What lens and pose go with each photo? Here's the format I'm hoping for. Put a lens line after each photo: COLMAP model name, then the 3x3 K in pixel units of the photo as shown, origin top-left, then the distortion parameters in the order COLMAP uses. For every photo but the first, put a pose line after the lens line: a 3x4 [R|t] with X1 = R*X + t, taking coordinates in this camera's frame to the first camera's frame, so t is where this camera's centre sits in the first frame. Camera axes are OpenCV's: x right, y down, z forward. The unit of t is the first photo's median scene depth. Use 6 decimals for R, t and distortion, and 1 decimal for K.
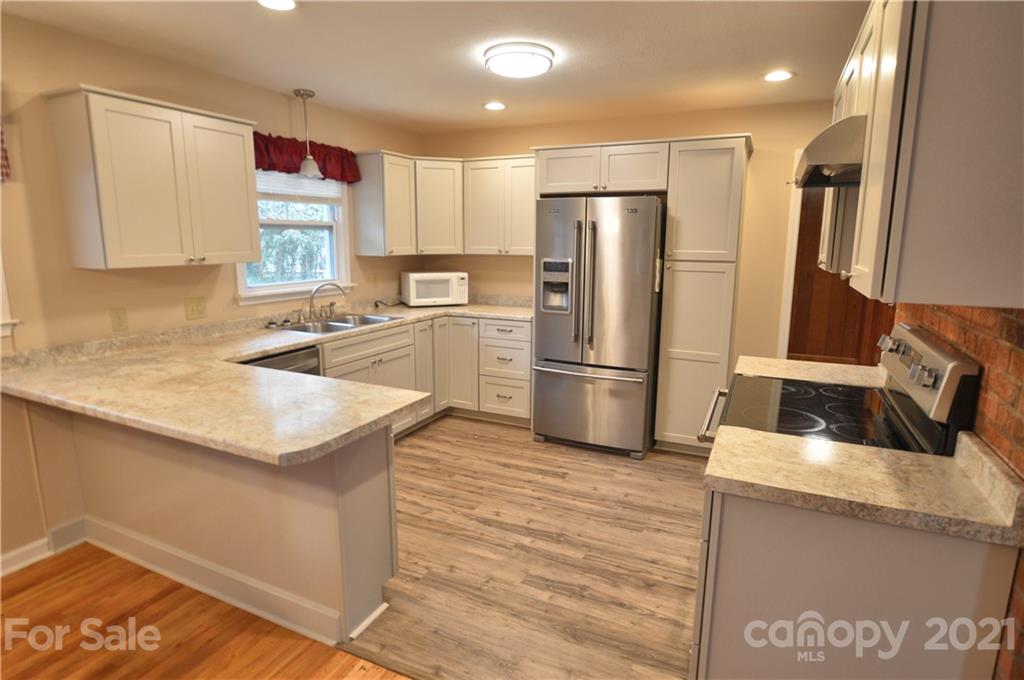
lens RADIAL K [[550.1, 0, 512.0], [0, 550.1, 340.0], [0, 0, 1]] dist [-0.036611, 0.013883]
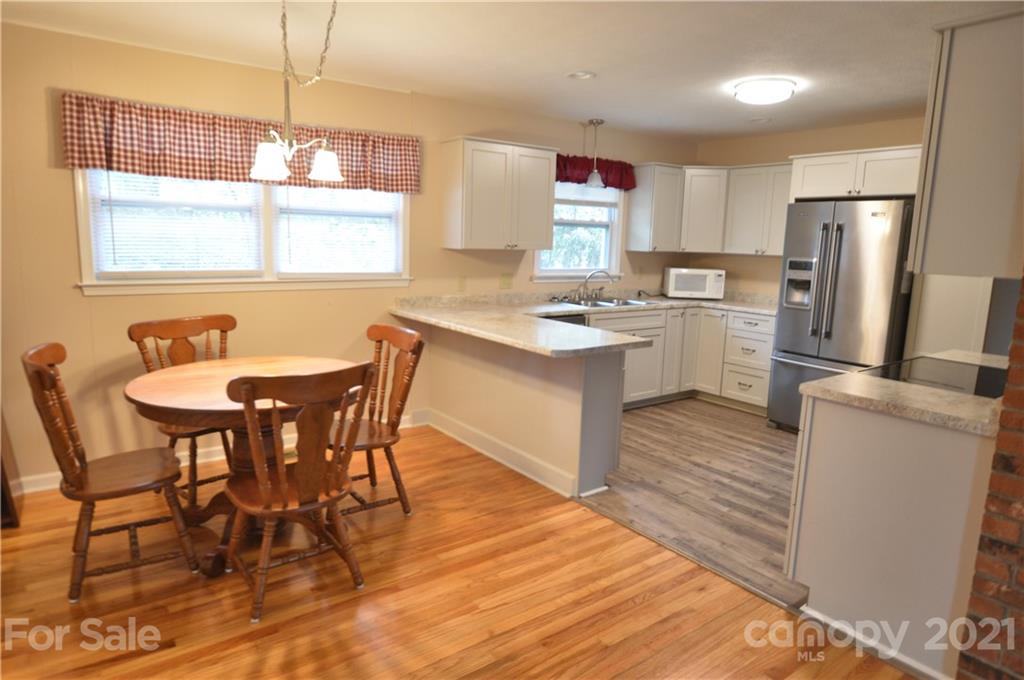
lens RADIAL K [[618.1, 0, 512.0], [0, 618.1, 340.0], [0, 0, 1]] dist [-0.016821, 0.002172]
pose [[0.882879, 0.095884, -0.459707, 0.155664], [-0.108438, 0.994103, -0.000913, 0.079164], [0.456909, 0.050656, 0.888070, -0.345745]]
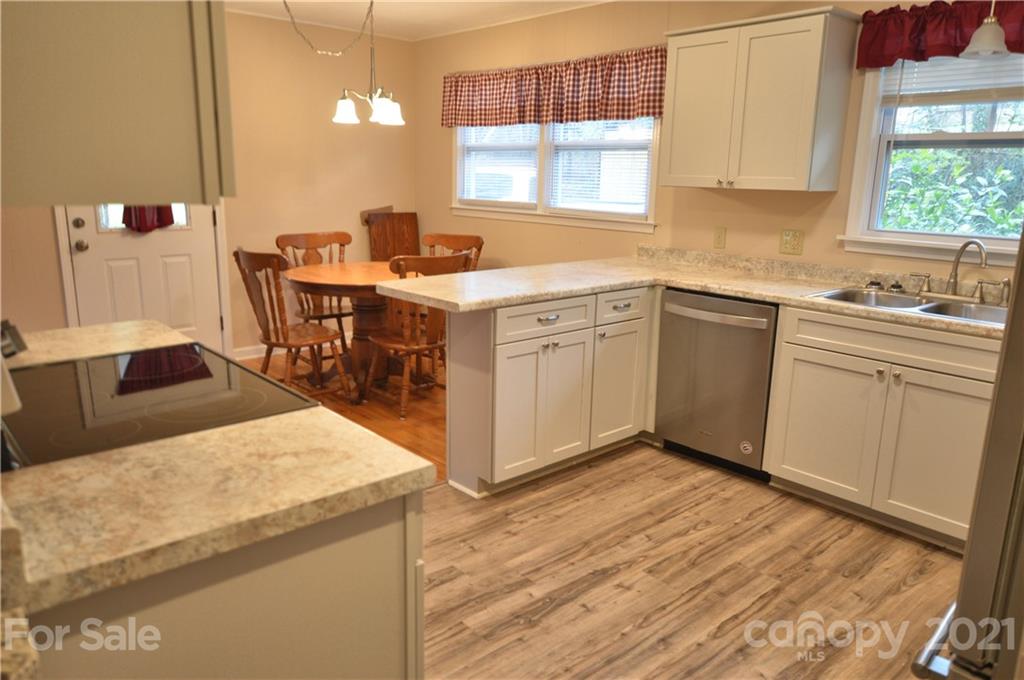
lens RADIAL K [[738.0, 0, 512.0], [0, 738.0, 340.0], [0, 0, 1]] dist [0.008889, 0.005461]
pose [[-0.391230, 0.194755, -0.899450, 0.606887], [-0.187573, 0.939960, 0.285115, -0.142686], [0.900975, 0.280258, -0.331210, 0.888634]]
